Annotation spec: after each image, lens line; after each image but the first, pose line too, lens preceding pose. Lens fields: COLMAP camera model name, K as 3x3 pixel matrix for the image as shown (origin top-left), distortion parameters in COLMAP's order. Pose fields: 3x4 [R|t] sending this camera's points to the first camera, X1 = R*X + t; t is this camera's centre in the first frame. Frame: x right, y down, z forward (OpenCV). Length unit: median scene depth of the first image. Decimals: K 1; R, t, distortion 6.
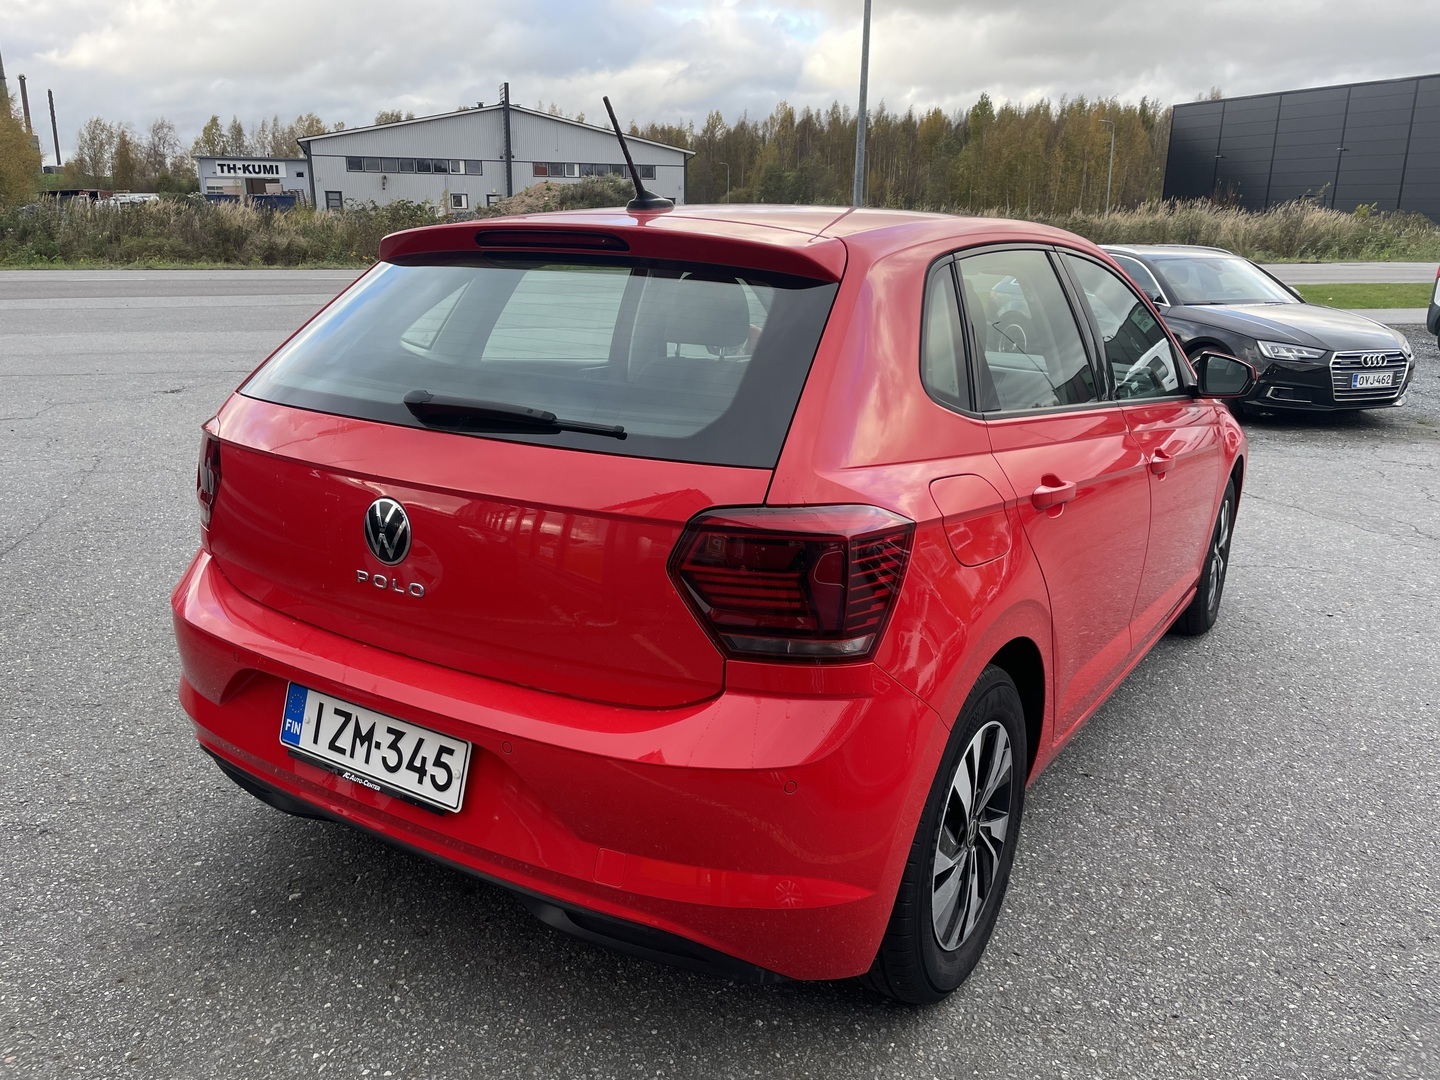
lens RADIAL K [[1130.7, 0, 721.4], [0, 1130.7, 551.3], [0, 0, 1]] dist [0.104739, -0.160253]
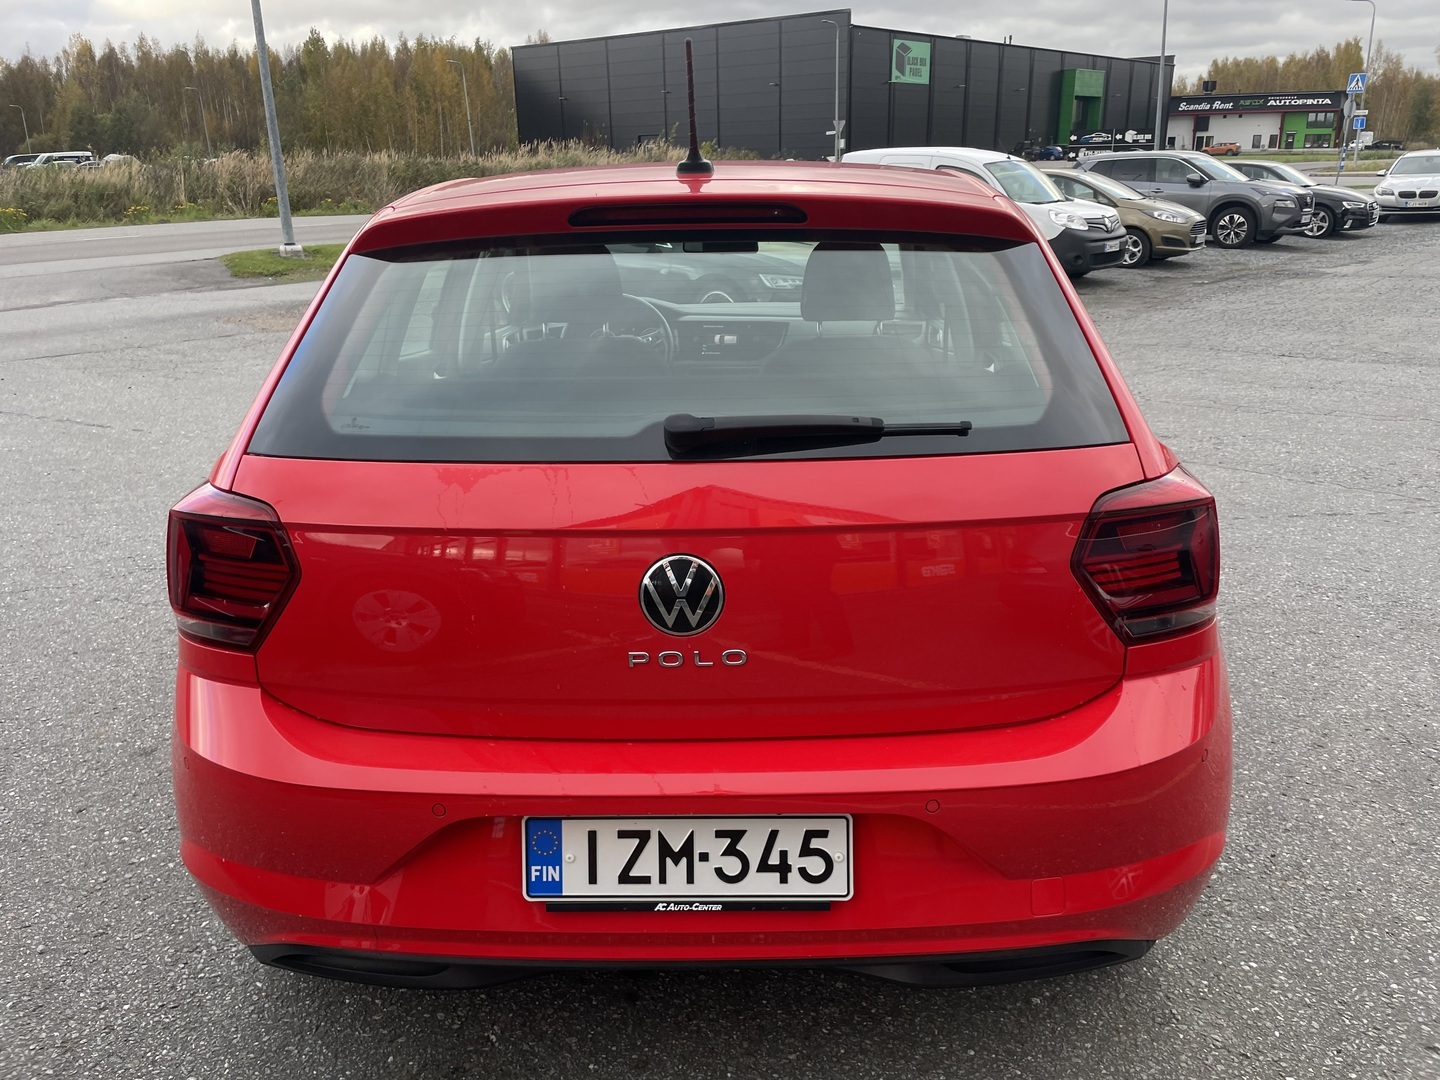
lens RADIAL K [[1130.7, 0, 721.4], [0, 1130.7, 551.3], [0, 0, 1]] dist [0.104739, -0.160253]
pose [[0.844757, -0.198225, 0.497085, -0.613350], [0.175197, 0.980120, 0.093116, -0.109021], [-0.505660, 0.008428, 0.862691, 0.280641]]
